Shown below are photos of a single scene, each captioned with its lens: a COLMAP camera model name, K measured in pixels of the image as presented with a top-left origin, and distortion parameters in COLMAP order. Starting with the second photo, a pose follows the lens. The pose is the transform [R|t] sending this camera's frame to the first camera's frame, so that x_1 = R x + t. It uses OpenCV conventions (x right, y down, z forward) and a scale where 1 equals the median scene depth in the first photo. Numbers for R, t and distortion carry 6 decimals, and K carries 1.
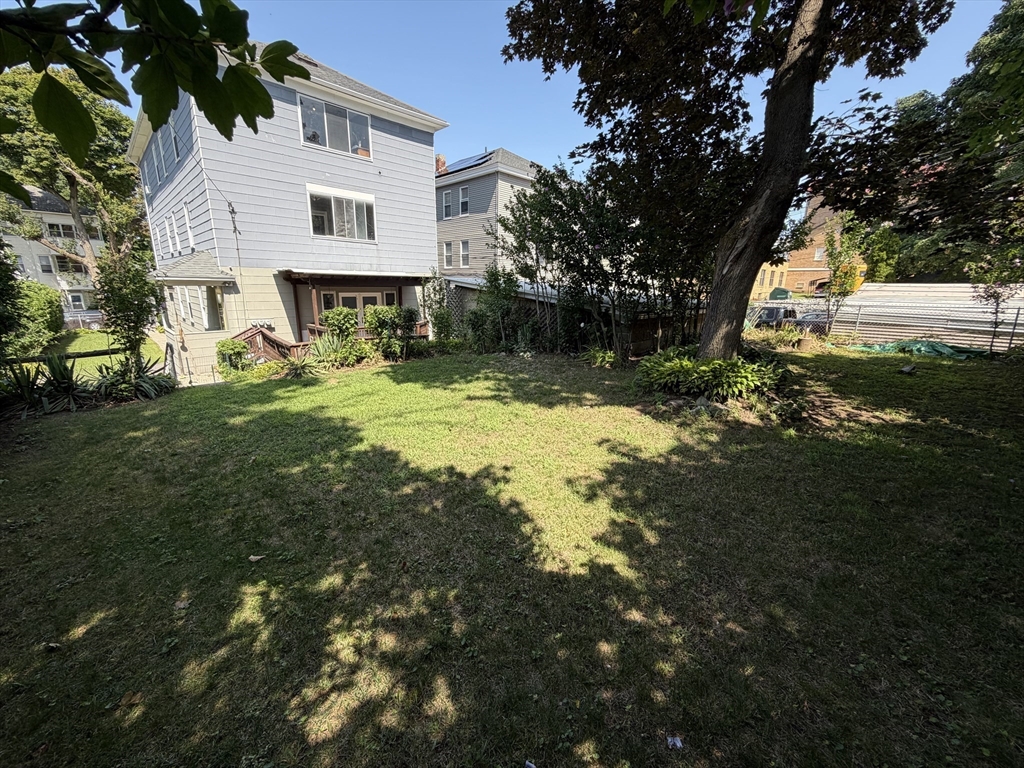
lens RADIAL K [[410.4, 0, 509.5], [0, 410.4, 383.4], [0, 0, 1]] dist [-0.001384, 0.000732]
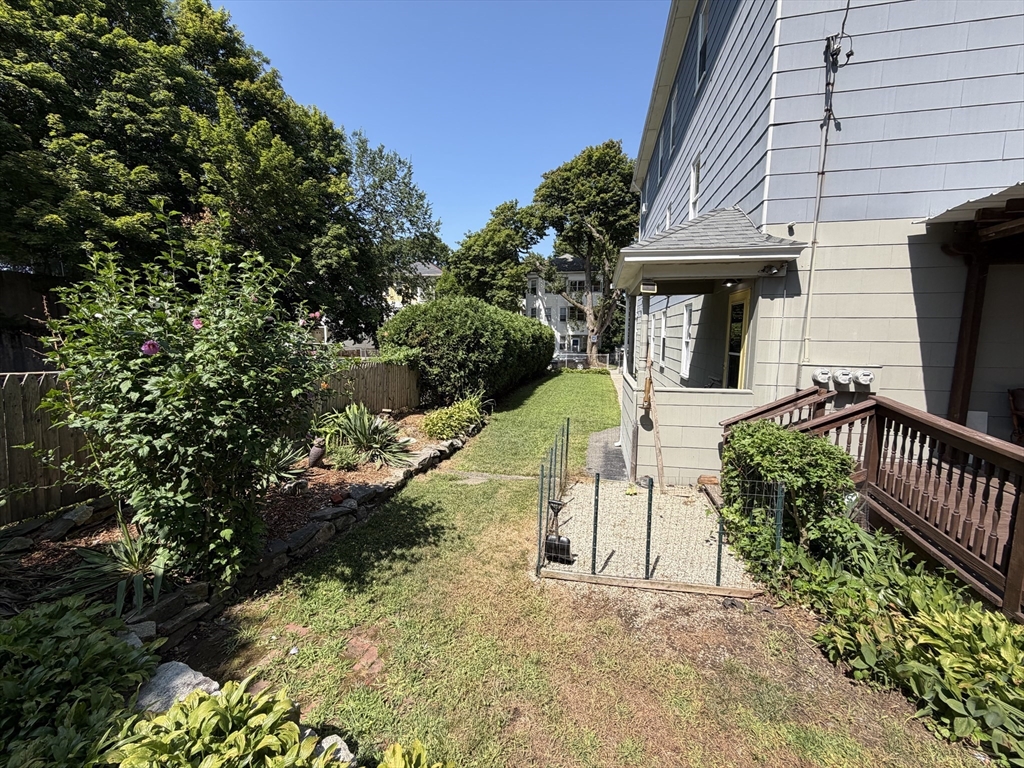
lens RADIAL K [[410.4, 0, 513.2], [0, 410.4, 383.7], [0, 0, 1]] dist [-0.001384, 0.000732]
pose [[0.555725, 0.092661, -0.826186, -1.268798], [-0.197901, 0.979947, -0.023210, -0.212541], [0.807468, 0.176401, 0.562919, 1.556344]]
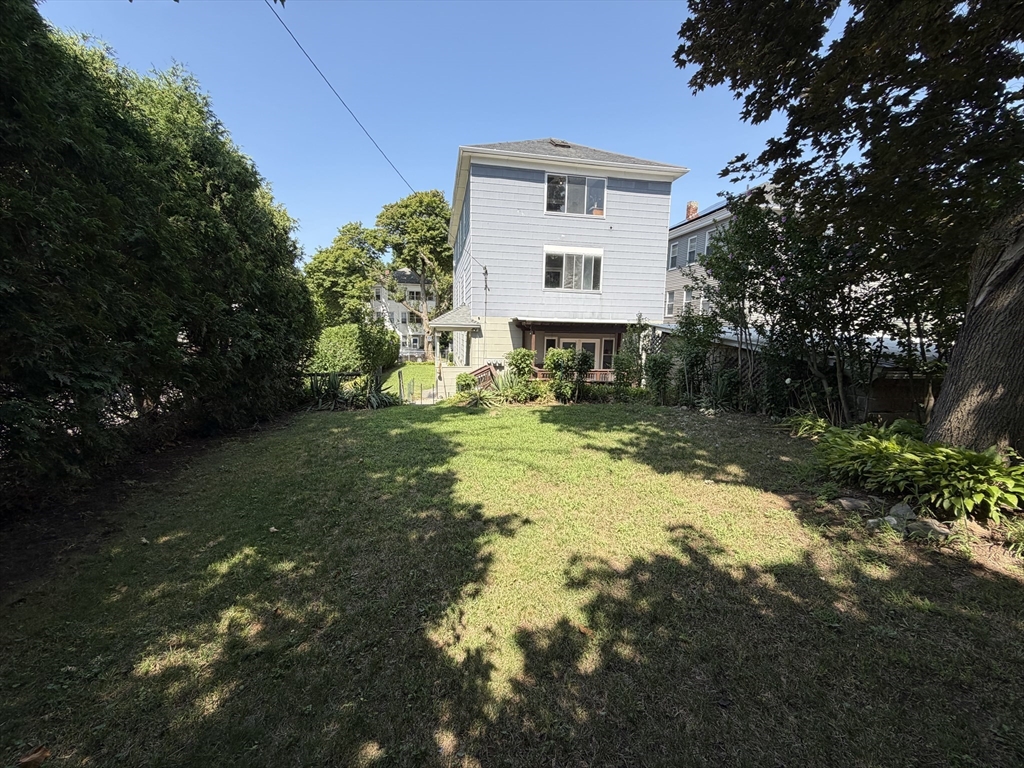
lens RADIAL K [[410.4, 0, 507.8], [0, 410.4, 381.0], [0, 0, 1]] dist [-0.001384, 0.000732]
pose [[0.819363, 0.073951, -0.568486, 0.296582], [-0.142946, 0.986678, -0.077678, -0.013403], [0.555168, 0.144909, 0.819018, 0.137775]]
